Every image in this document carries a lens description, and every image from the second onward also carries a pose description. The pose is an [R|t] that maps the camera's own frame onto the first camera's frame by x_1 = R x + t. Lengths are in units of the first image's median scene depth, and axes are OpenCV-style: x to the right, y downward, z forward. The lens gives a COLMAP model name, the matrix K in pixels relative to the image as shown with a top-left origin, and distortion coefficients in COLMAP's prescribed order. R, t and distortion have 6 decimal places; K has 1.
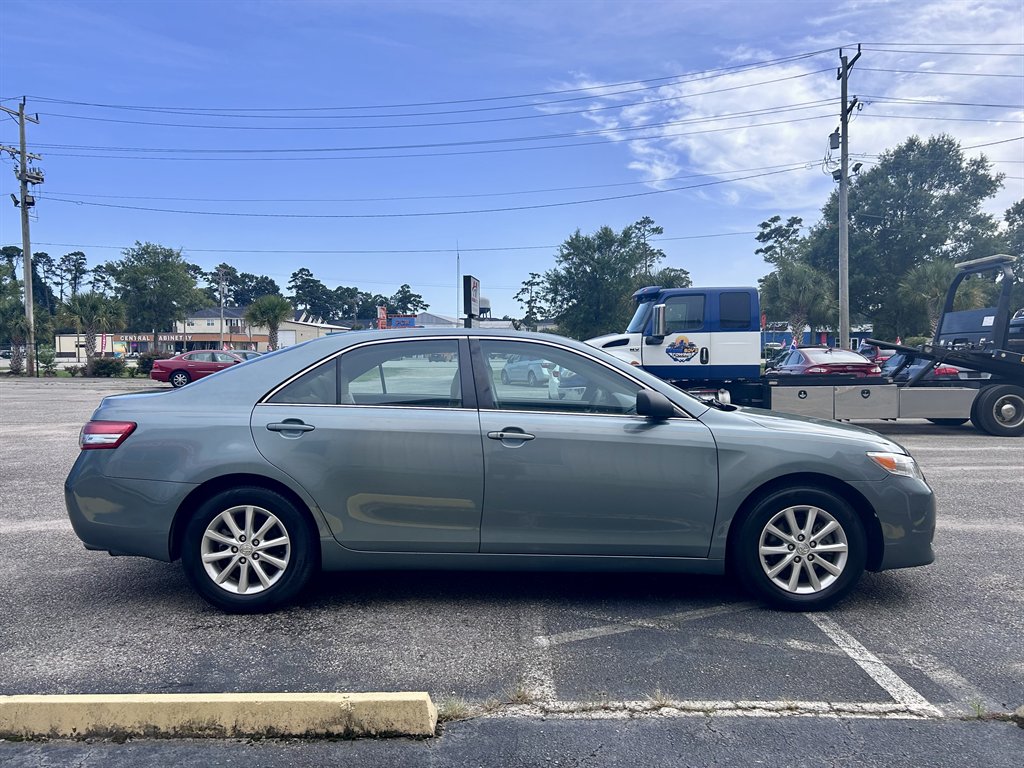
lens RADIAL K [[770.0, 0, 491.9], [0, 770.0, 383.2], [0, 0, 1]] dist [0.043369, -0.047999]
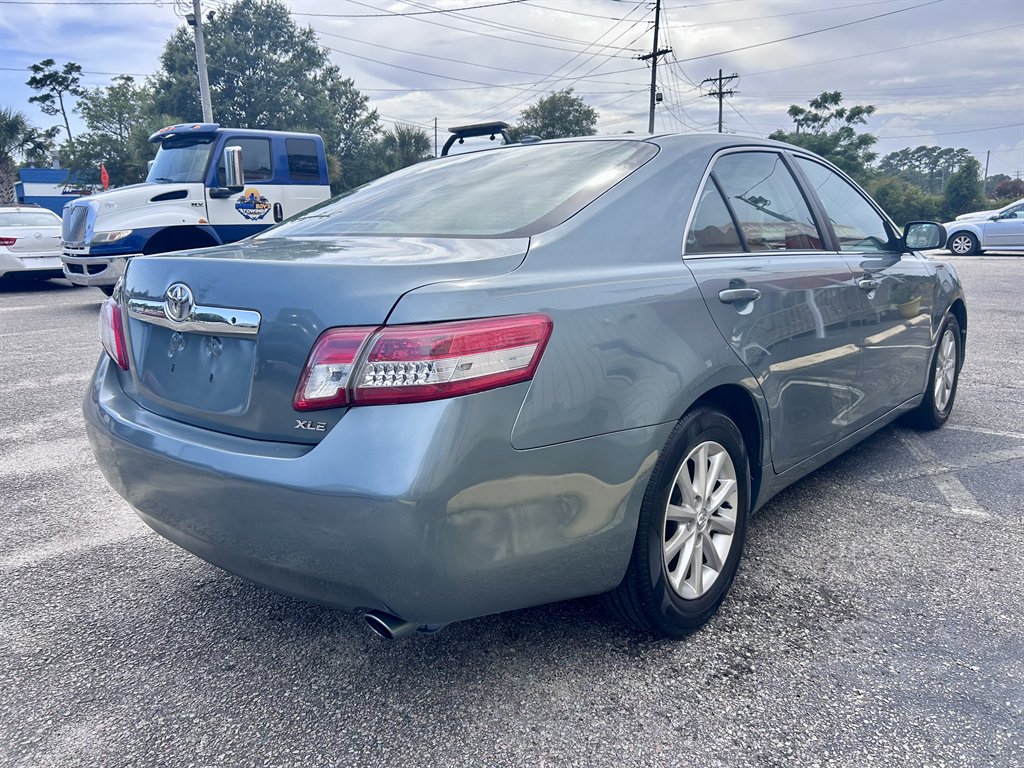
lens RADIAL K [[770.0, 0, 514.6], [0, 770.0, 392.1], [0, 0, 1]] dist [0.043369, -0.047999]
pose [[0.636490, -0.172315, 0.751790, -0.242130], [0.036979, 0.980421, 0.193411, 0.003561], [-0.770398, -0.095304, 0.630400, 0.228044]]
